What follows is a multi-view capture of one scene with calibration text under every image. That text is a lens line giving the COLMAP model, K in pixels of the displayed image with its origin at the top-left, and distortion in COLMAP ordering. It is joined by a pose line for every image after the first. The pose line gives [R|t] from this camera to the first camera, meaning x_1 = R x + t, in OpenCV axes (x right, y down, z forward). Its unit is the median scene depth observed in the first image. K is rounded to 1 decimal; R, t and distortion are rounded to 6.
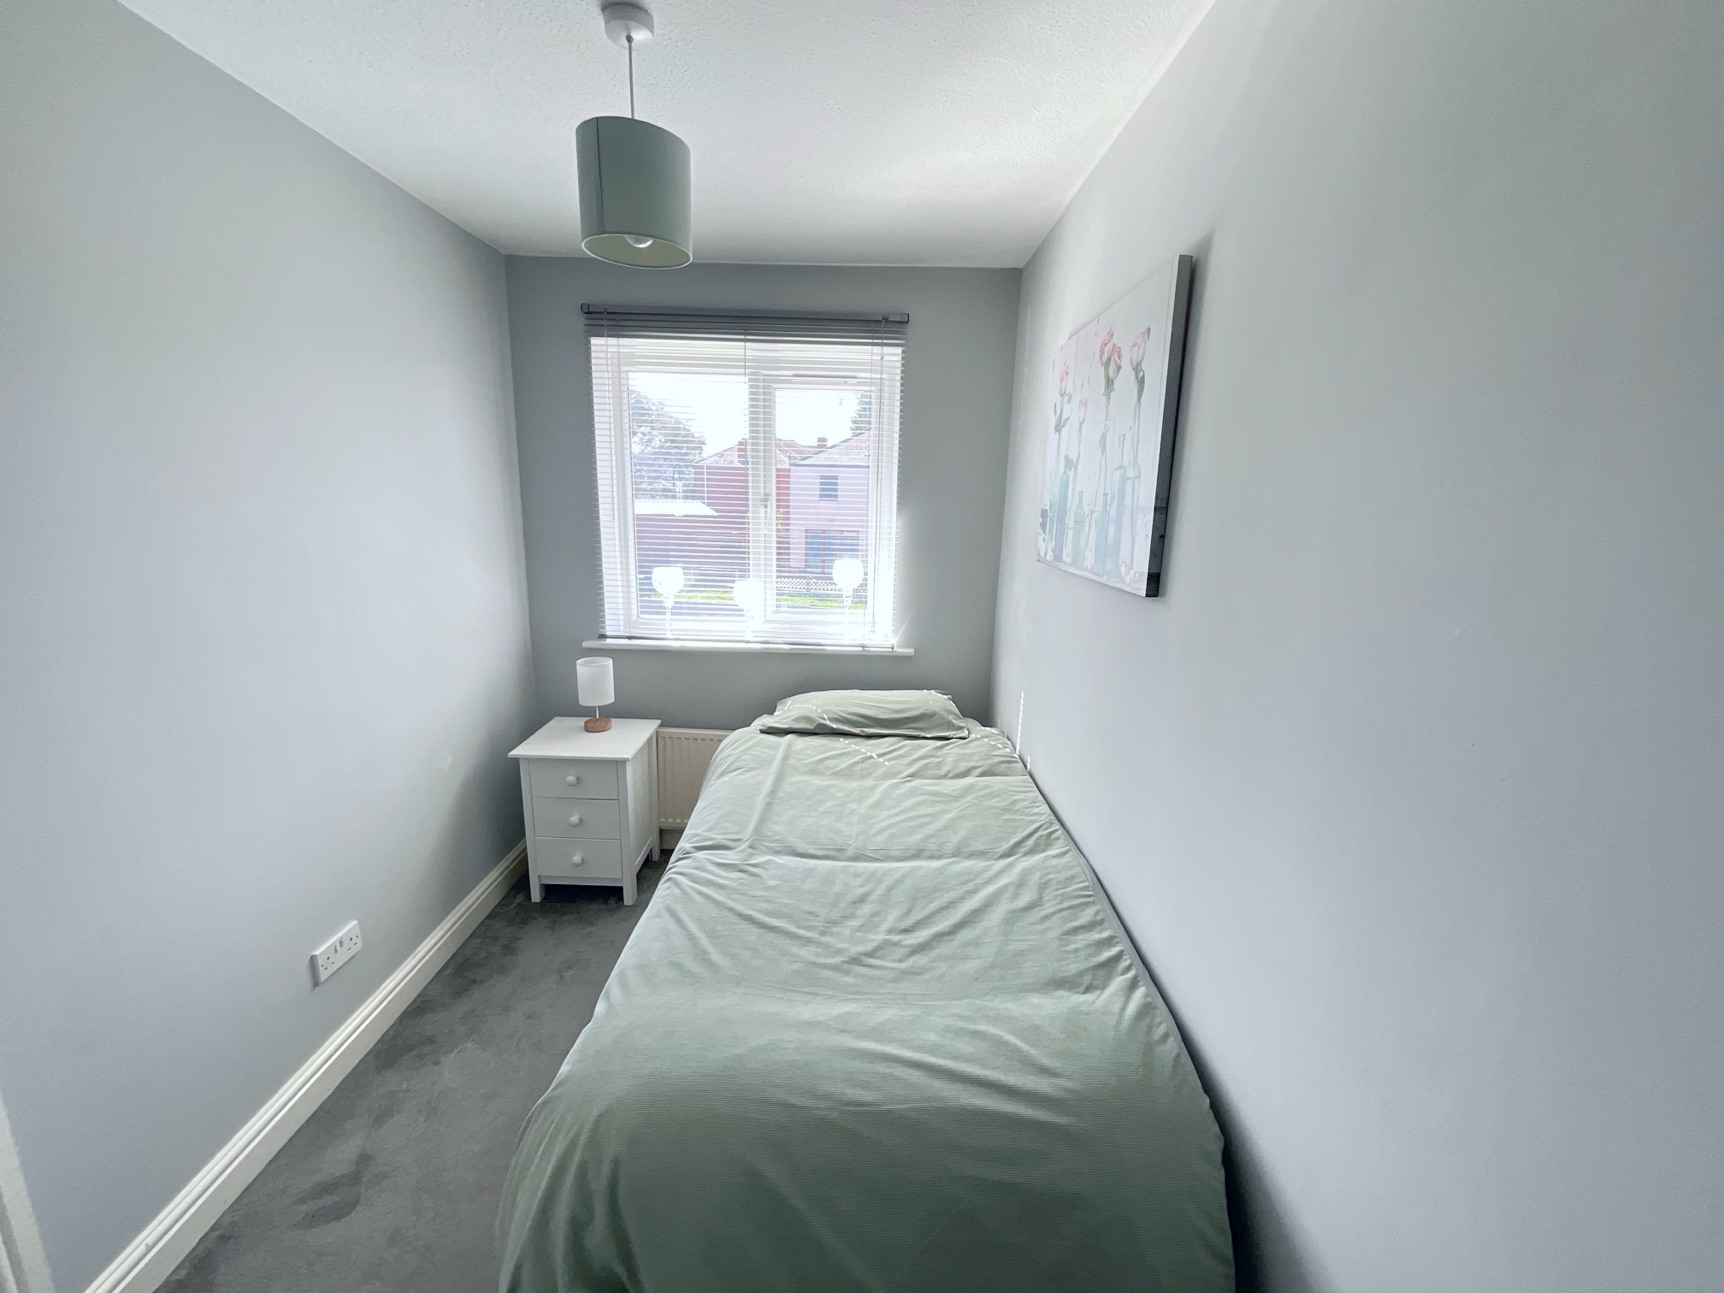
lens RADIAL K [[698.0, 0, 860.3], [0, 698.0, 641.2], [0, 0, 1]] dist [-0.002351, 0.000923]
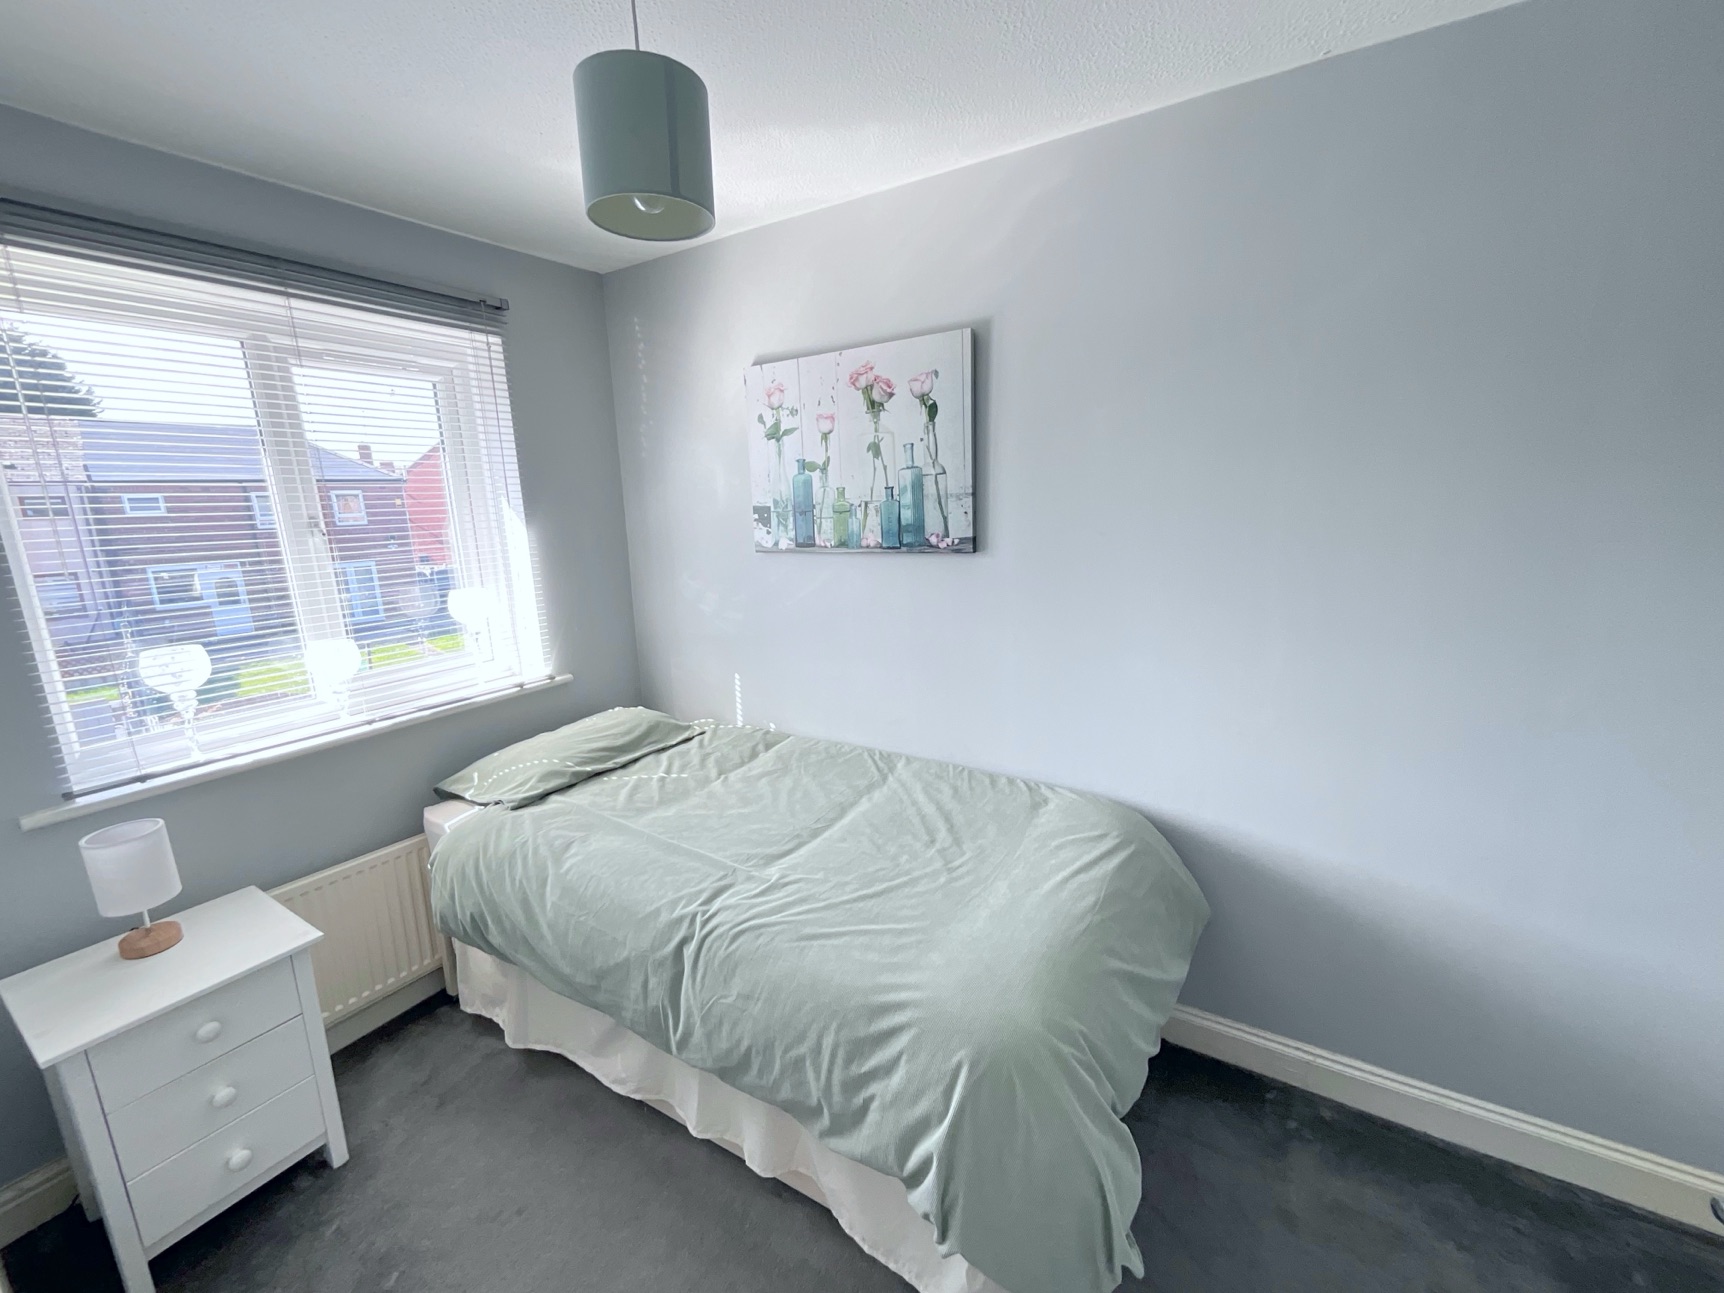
lens RADIAL K [[698.0, 0, 855.3], [0, 698.0, 645.0], [0, 0, 1]] dist [-0.002351, 0.000923]
pose [[0.533612, -0.219840, 0.816657, -0.611992], [0.222813, 0.968054, 0.115007, -0.062571], [-0.815850, 0.120593, 0.565549, 0.238400]]
